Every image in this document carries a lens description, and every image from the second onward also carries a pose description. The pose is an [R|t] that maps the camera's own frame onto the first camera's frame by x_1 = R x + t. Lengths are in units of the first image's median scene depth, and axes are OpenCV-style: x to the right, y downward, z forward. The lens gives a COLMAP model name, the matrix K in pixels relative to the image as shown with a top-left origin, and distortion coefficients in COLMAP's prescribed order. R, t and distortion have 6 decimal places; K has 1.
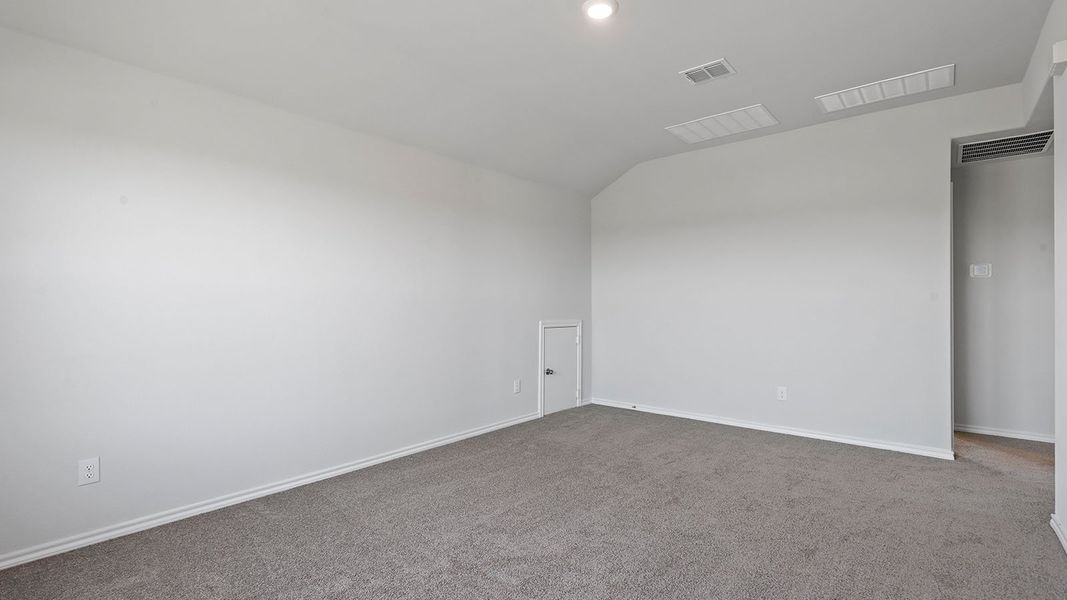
lens RADIAL K [[489.6, 0, 537.0], [0, 489.6, 303.7], [0, 0, 1]] dist [0.001093, -0.000391]
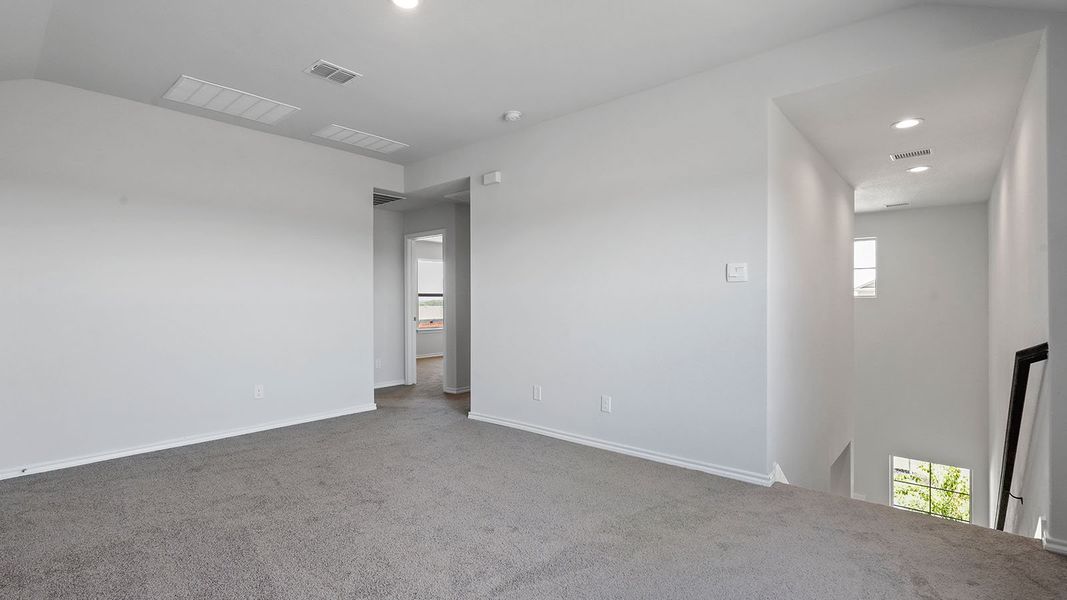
lens RADIAL K [[489.6, 0, 533.8], [0, 489.6, 308.2], [0, 0, 1]] dist [0.001093, -0.000391]
pose [[0.026536, -0.015711, 0.999524, -0.479034], [0.002233, 0.999875, 0.015657, -0.002685], [-0.999645, 0.001816, 0.026568, 0.408093]]
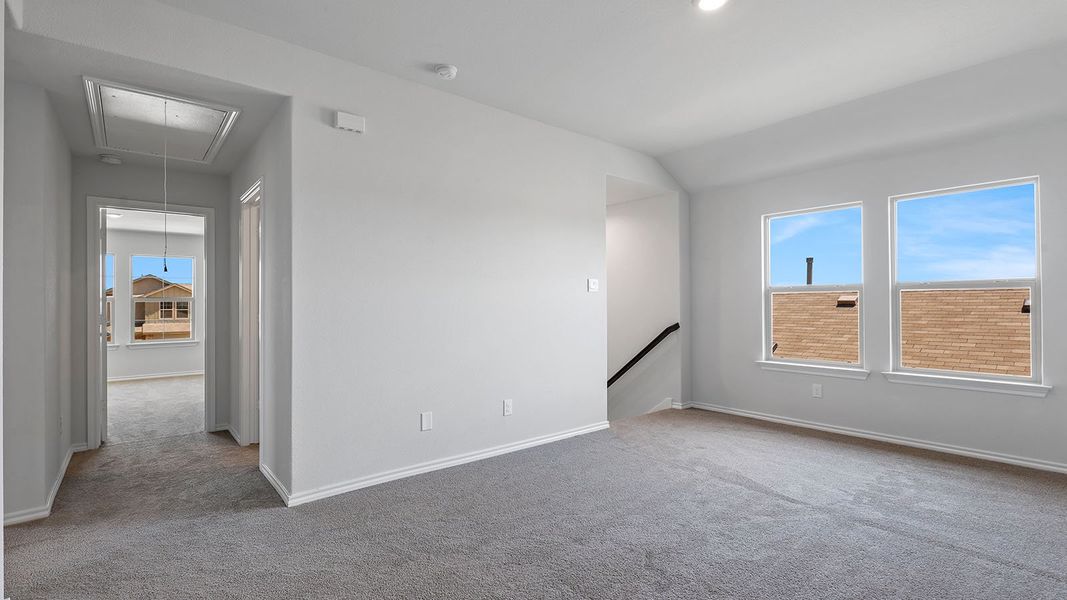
lens RADIAL K [[489.6, 0, 529.1], [0, 489.6, 298.0], [0, 0, 1]] dist [0.001093, -0.000391]
pose [[-0.983261, 0.010545, 0.181896, 0.177735], [0.005880, 0.999640, -0.026164, 0.008738], [-0.182107, -0.024656, -0.982970, 1.150433]]
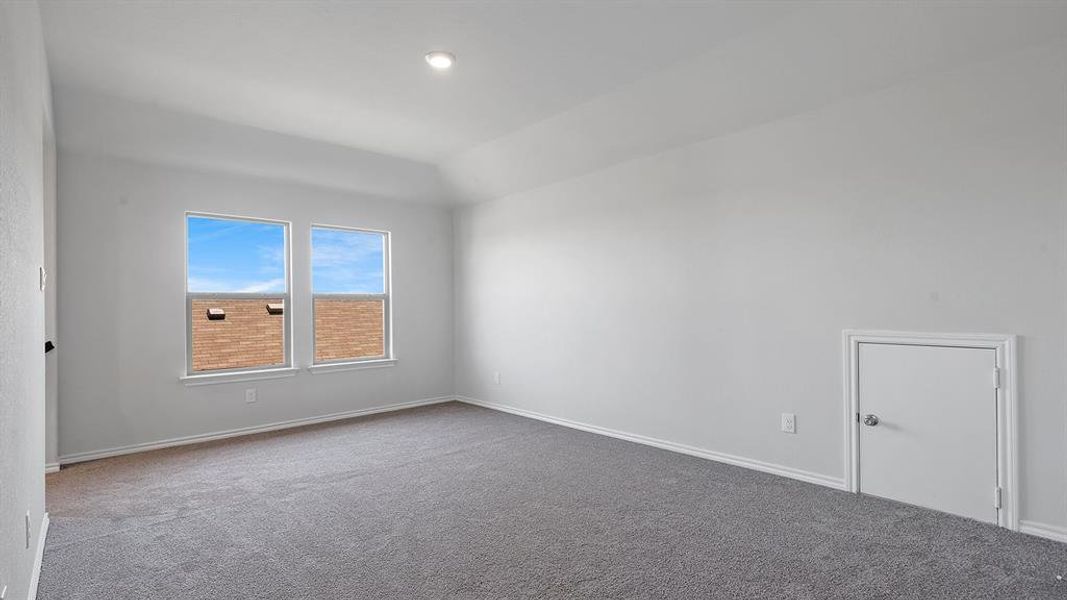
lens RADIAL K [[489.6, 0, 531.8], [0, 489.6, 303.5], [0, 0, 1]] dist [0.001093, -0.000391]
pose [[-0.131424, 0.000935, -0.991326, 0.732991], [0.021065, 0.999776, -0.001849, -0.005048], [0.991102, -0.021125, -0.131415, 0.785134]]
